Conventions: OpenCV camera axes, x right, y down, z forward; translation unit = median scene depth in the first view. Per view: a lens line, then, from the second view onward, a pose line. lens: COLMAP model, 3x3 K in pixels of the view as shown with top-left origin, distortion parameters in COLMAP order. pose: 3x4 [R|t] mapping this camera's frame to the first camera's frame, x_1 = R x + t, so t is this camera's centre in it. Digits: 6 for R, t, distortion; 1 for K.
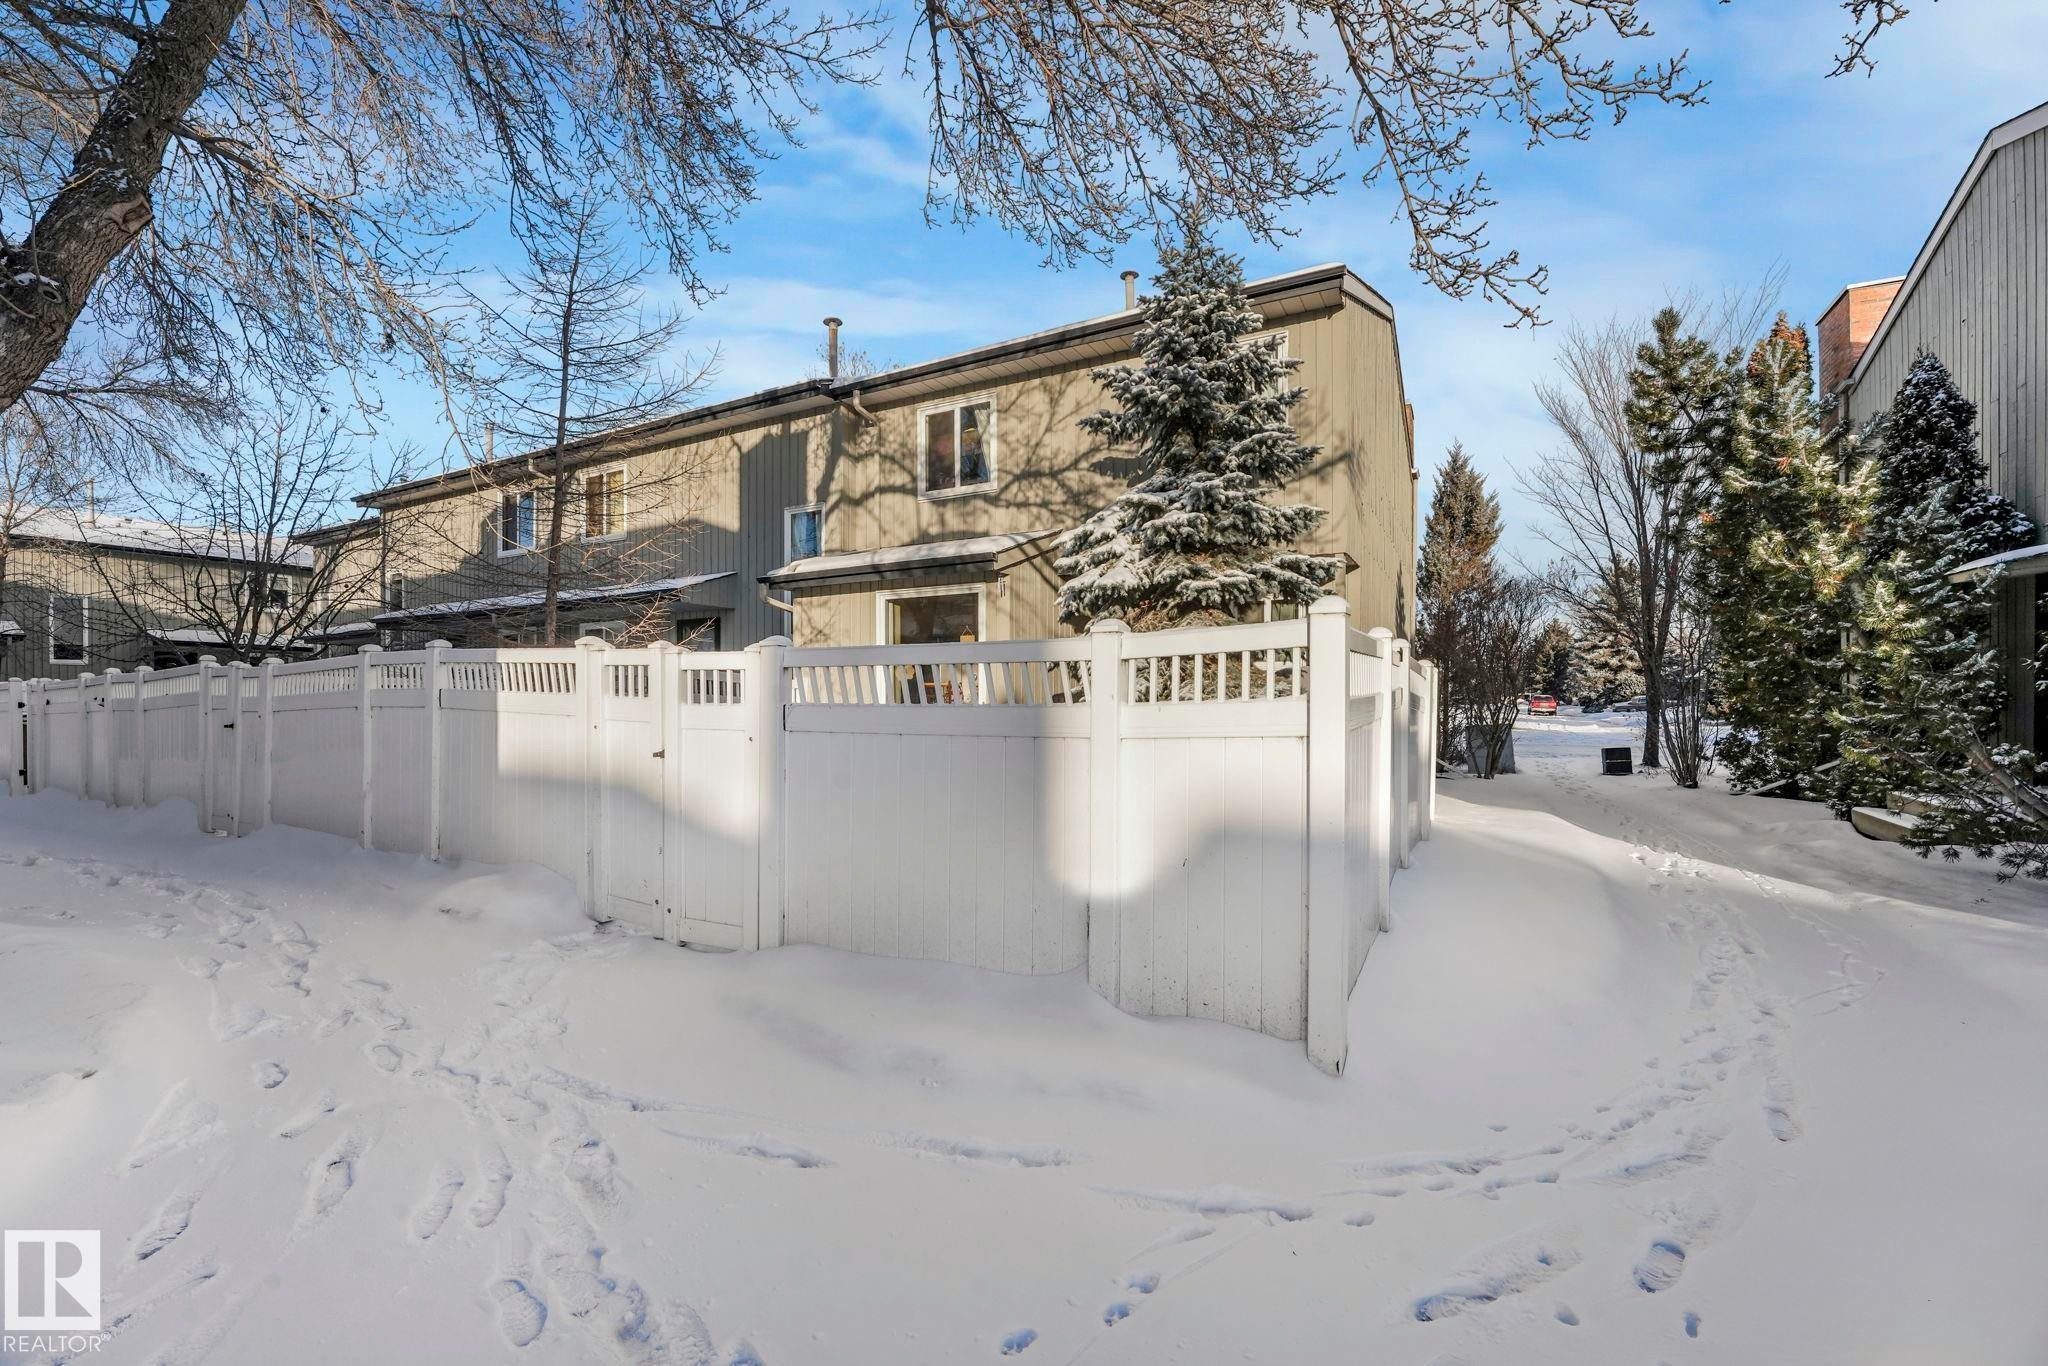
lens RADIAL K [[826.7, 0, 1020.6], [0, 826.7, 702.6], [0, 0, 1]] dist [-0.025052, 0.001561]
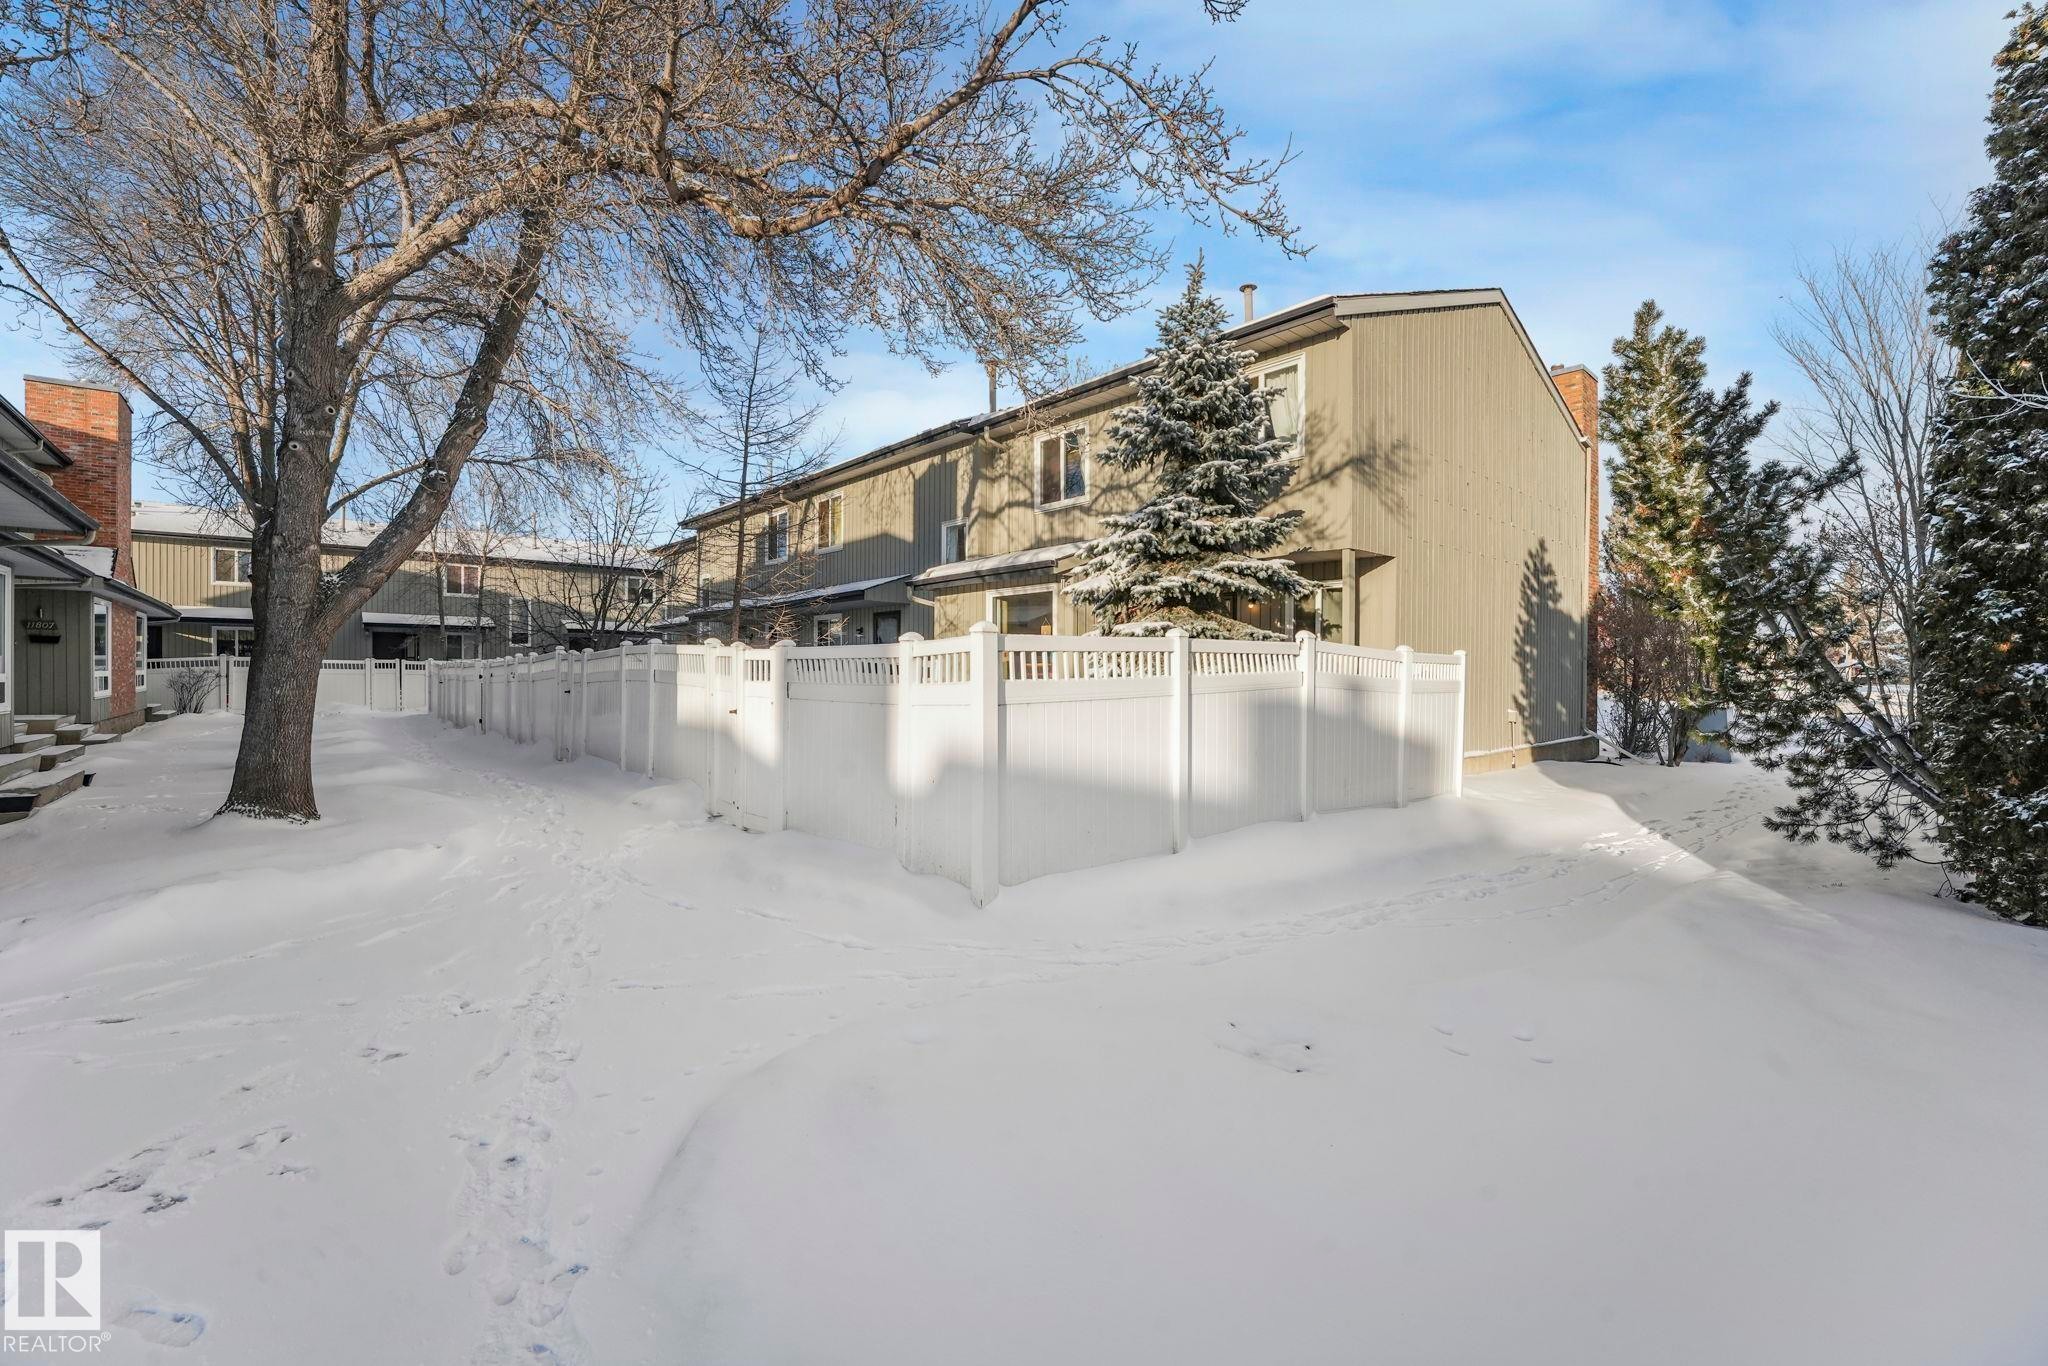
lens RADIAL K [[826.7, 0, 1031.2], [0, 826.7, 670.8], [0, 0, 1]] dist [-0.025052, 0.001561]
pose [[0.945630, 0.004555, -0.325211, 0.275967], [-0.007160, 0.999951, -0.006814, -0.004760], [0.325164, 0.008772, 0.945617, -0.150539]]
